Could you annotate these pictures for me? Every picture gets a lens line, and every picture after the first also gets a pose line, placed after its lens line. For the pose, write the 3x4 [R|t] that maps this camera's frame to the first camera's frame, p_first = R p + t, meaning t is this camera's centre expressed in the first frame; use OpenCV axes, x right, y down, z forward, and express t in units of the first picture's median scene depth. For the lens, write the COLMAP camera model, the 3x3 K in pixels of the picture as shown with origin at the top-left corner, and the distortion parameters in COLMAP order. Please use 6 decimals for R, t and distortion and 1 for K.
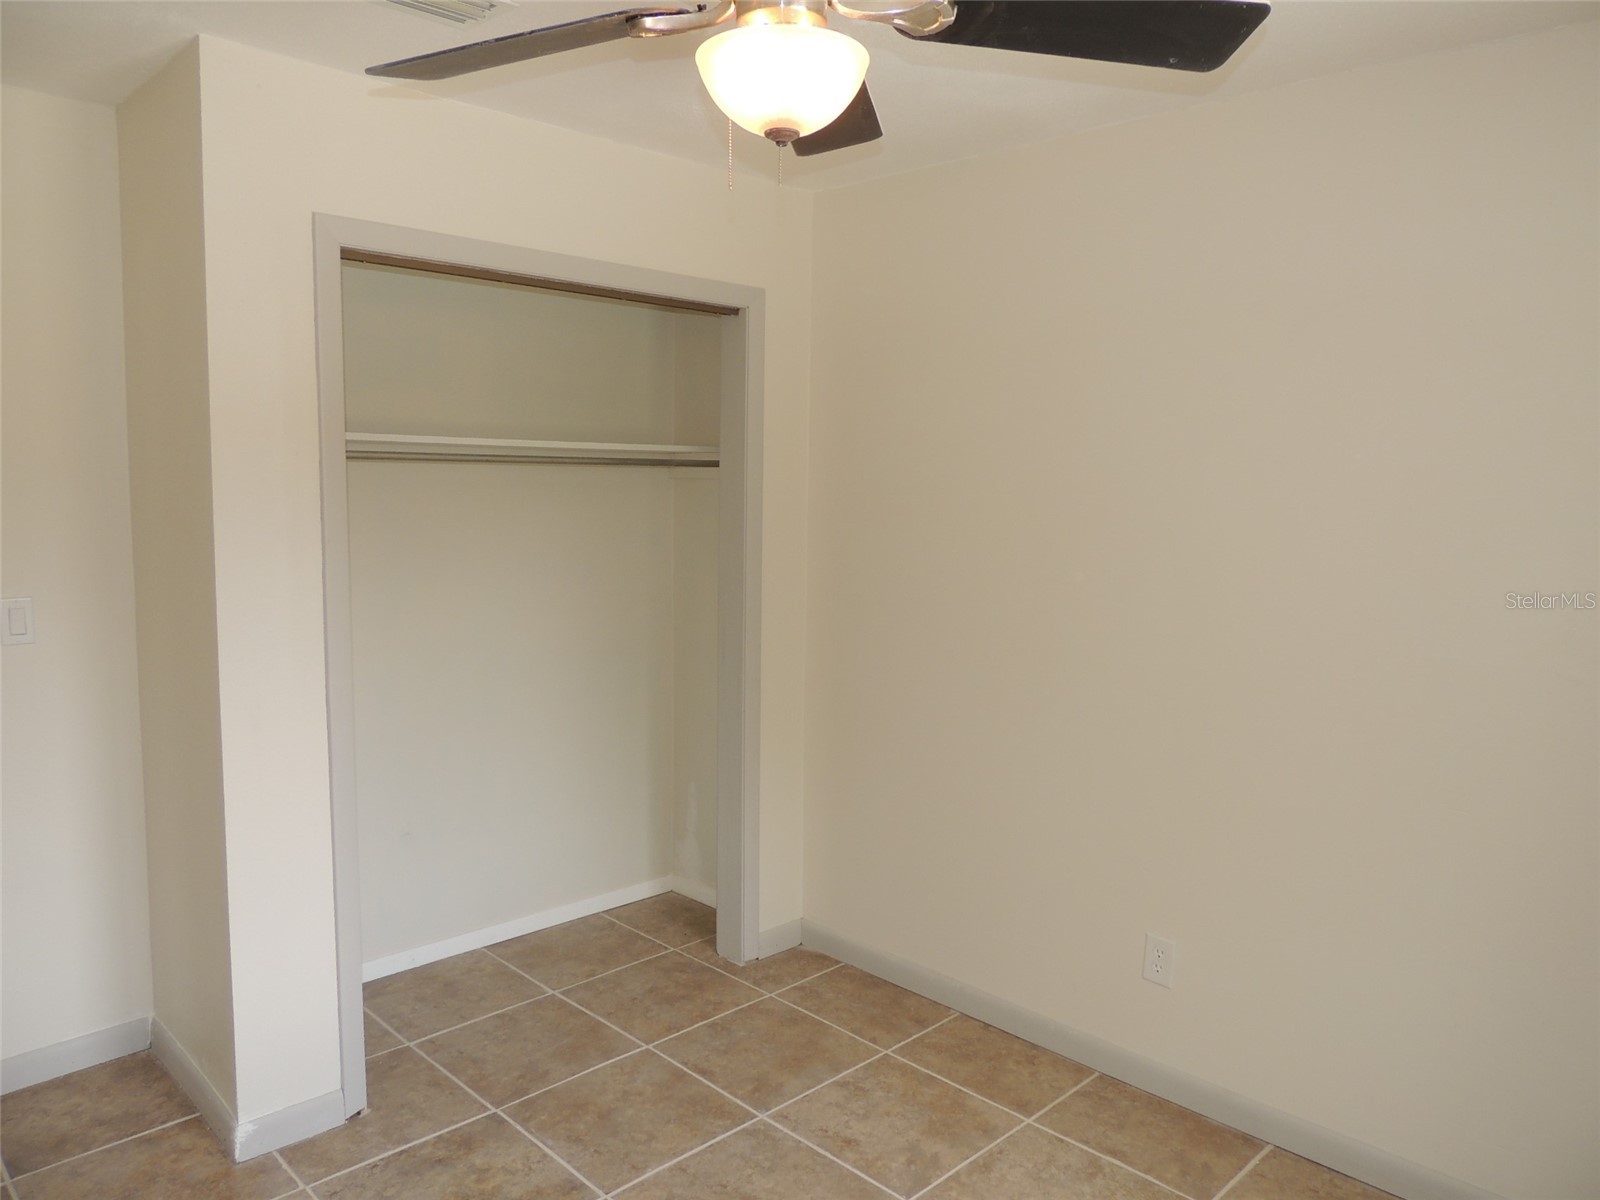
lens RADIAL K [[1130.3, 0, 810.6], [0, 1130.3, 591.1], [0, 0, 1]] dist [-0.025512, -0.001695]
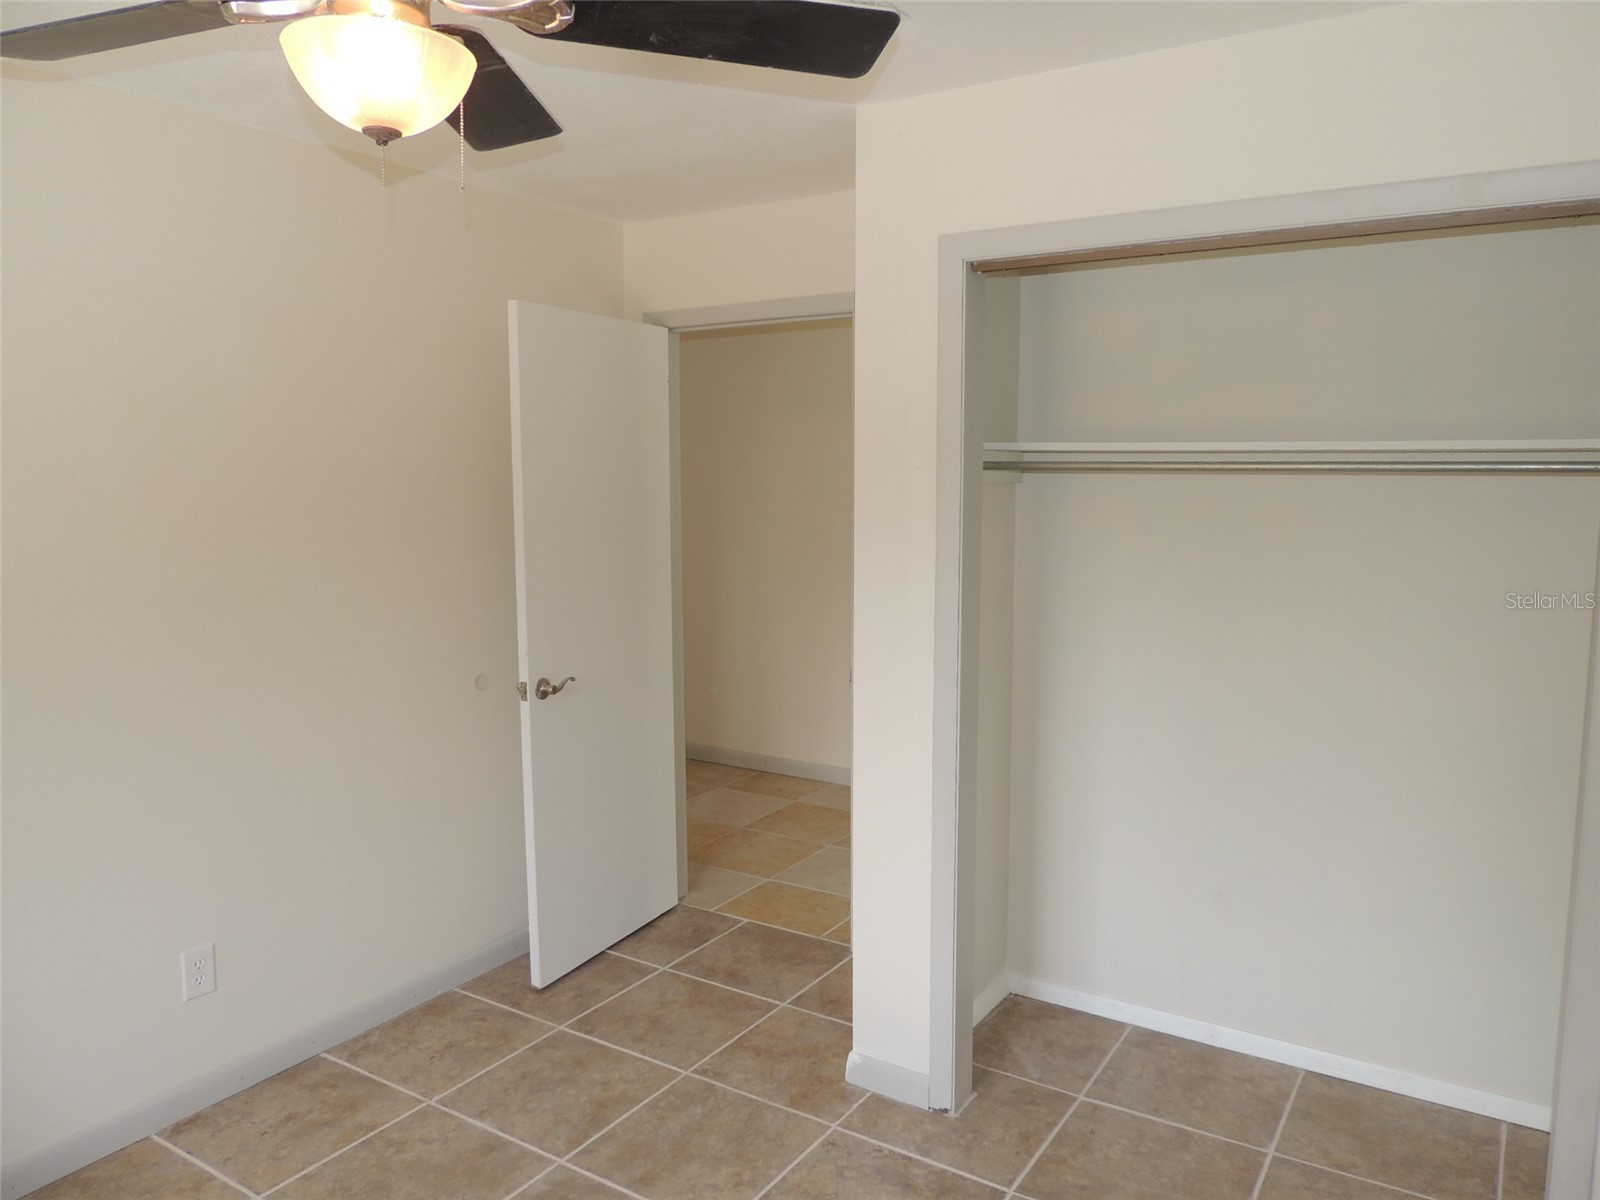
lens RADIAL K [[1130.3, 0, 810.6], [0, 1130.3, 591.1], [0, 0, 1]] dist [-0.025512, -0.001695]
pose [[0.216198, 0.089961, -0.972196, 0.525276], [-0.094096, 0.993031, 0.070964, -0.066530], [0.971805, 0.076137, 0.223156, 0.615159]]
